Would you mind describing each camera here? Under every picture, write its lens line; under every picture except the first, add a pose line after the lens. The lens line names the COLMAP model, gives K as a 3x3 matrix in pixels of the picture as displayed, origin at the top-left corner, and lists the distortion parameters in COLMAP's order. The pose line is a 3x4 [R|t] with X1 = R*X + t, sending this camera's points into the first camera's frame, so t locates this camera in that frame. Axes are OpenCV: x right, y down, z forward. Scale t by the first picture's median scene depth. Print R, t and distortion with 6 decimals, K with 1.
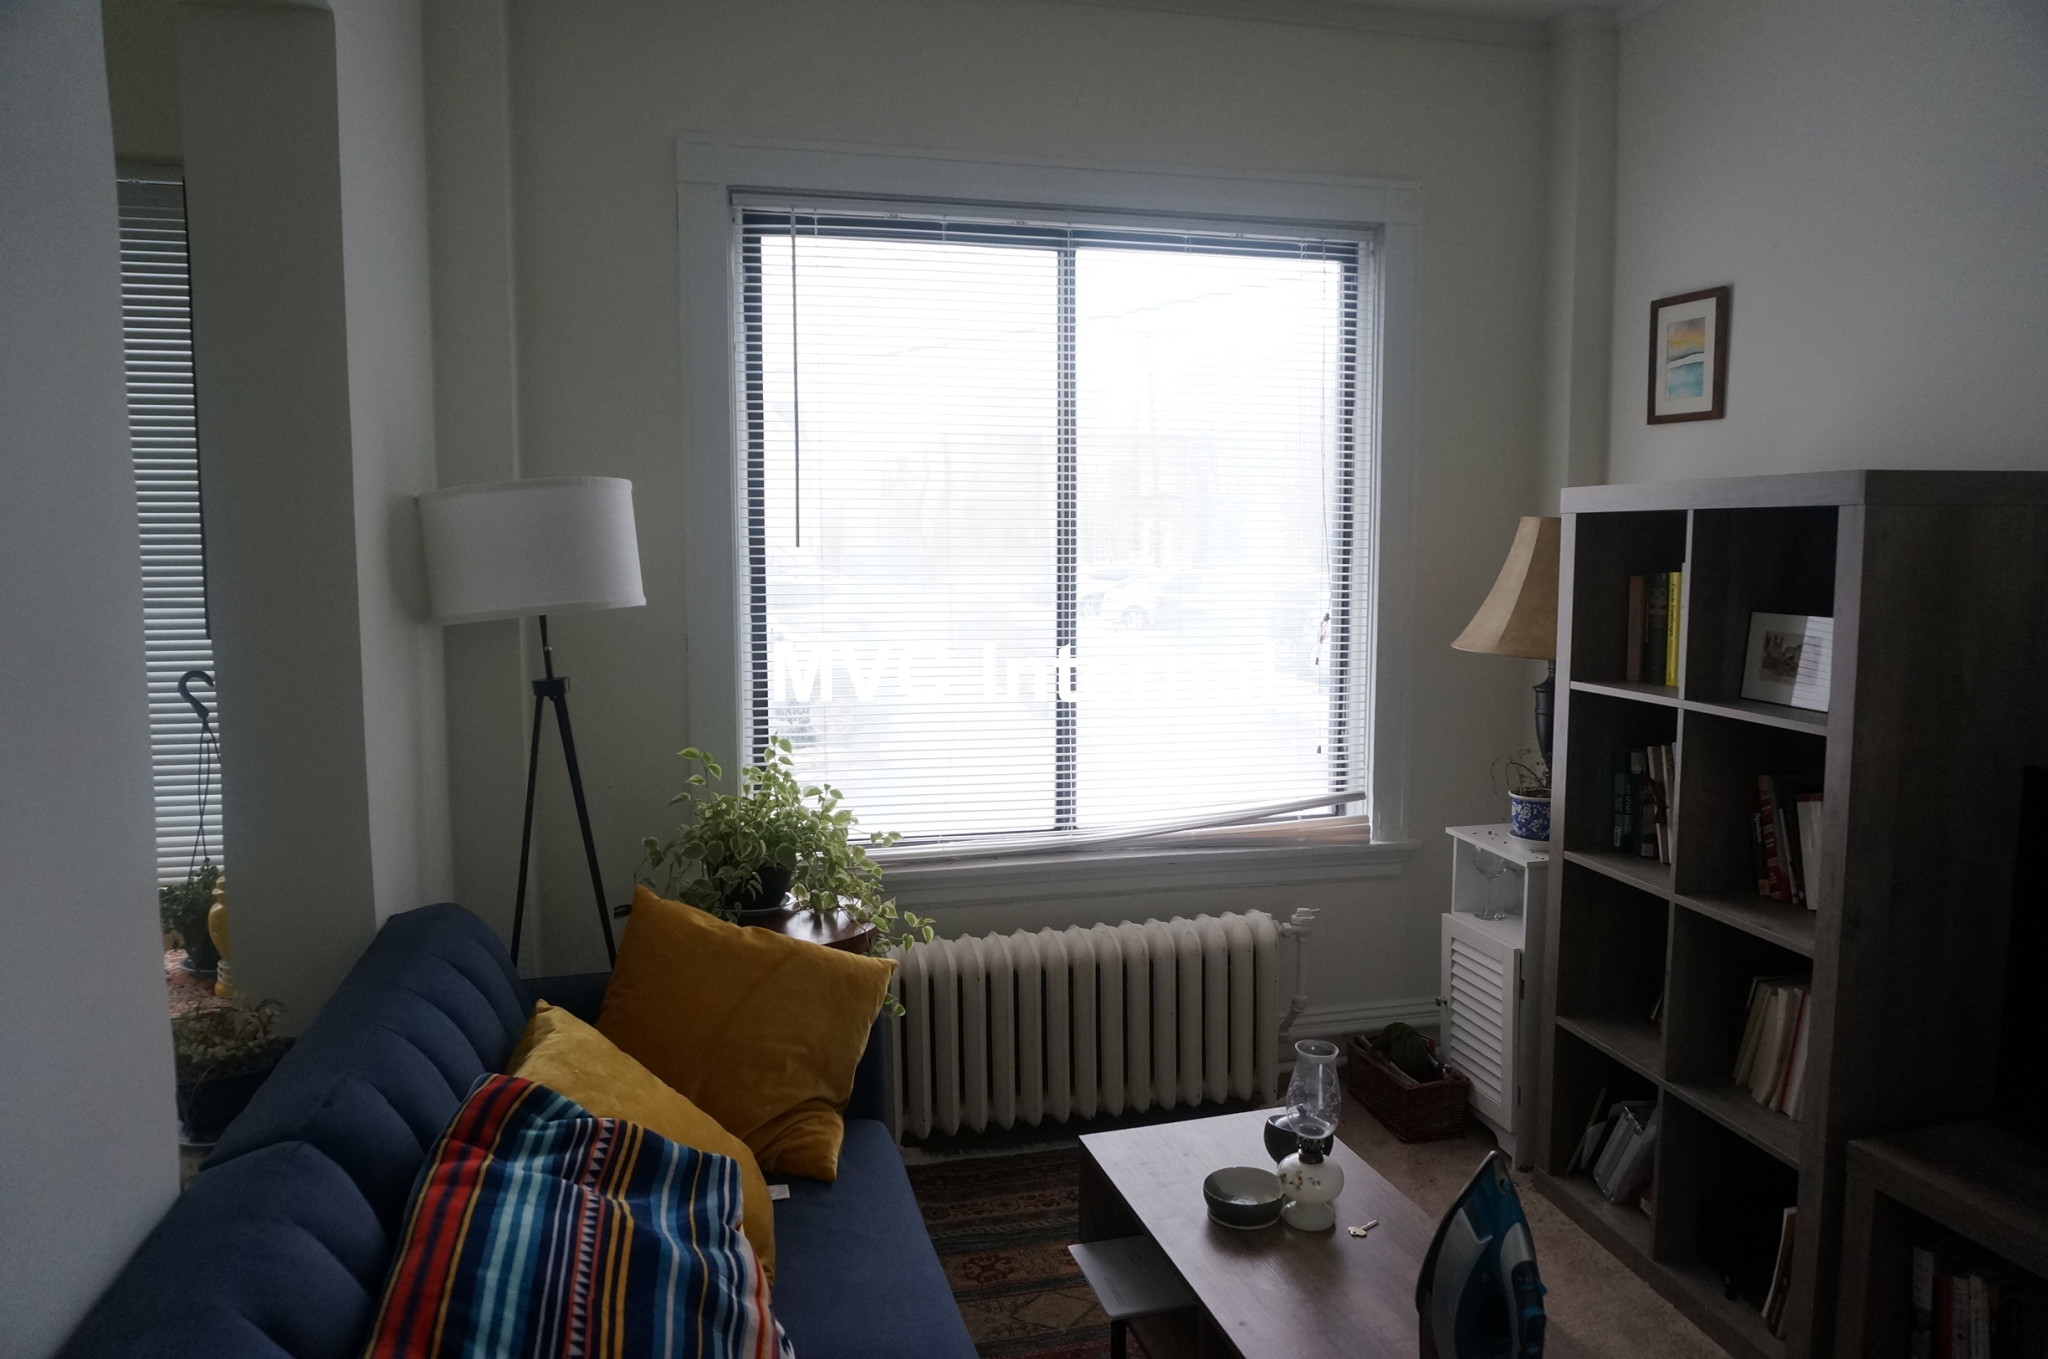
lens RADIAL K [[1347.2, 0, 1016.3], [0, 1347.2, 670.7], [0, 0, 1]] dist [-0.057829, 0.033295]
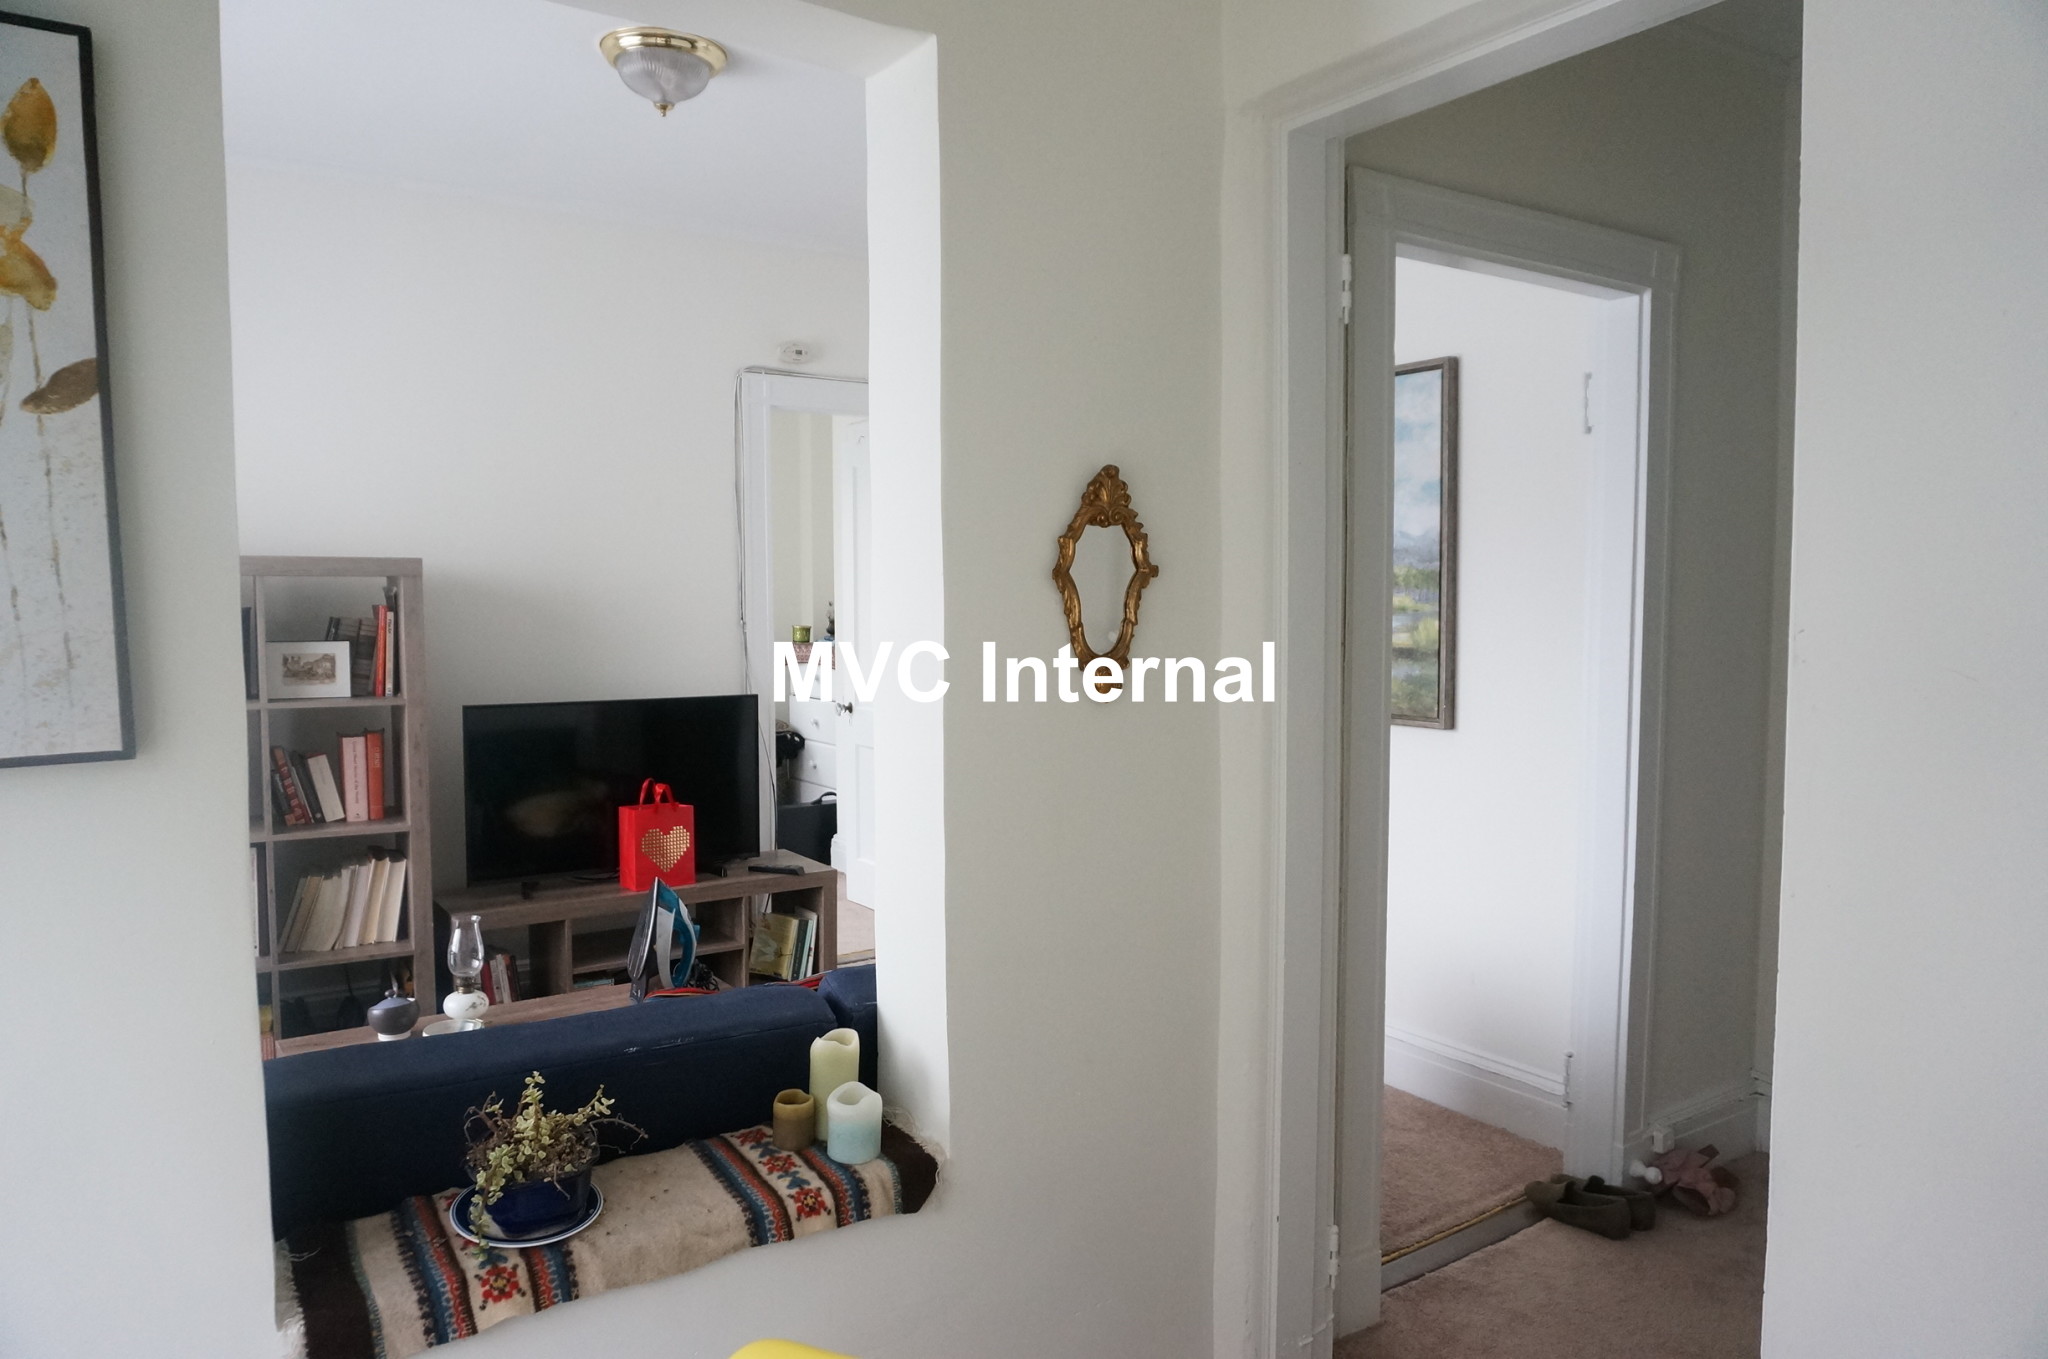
lens RADIAL K [[1347.2, 0, 1016.3], [0, 1347.2, 670.7], [0, 0, 1]] dist [-0.057829, 0.033295]
pose [[-0.329003, -0.056247, 0.942652, -1.177306], [0.088137, 0.992038, 0.089955, -0.074514], [-0.940207, 0.112678, -0.321427, 0.691735]]
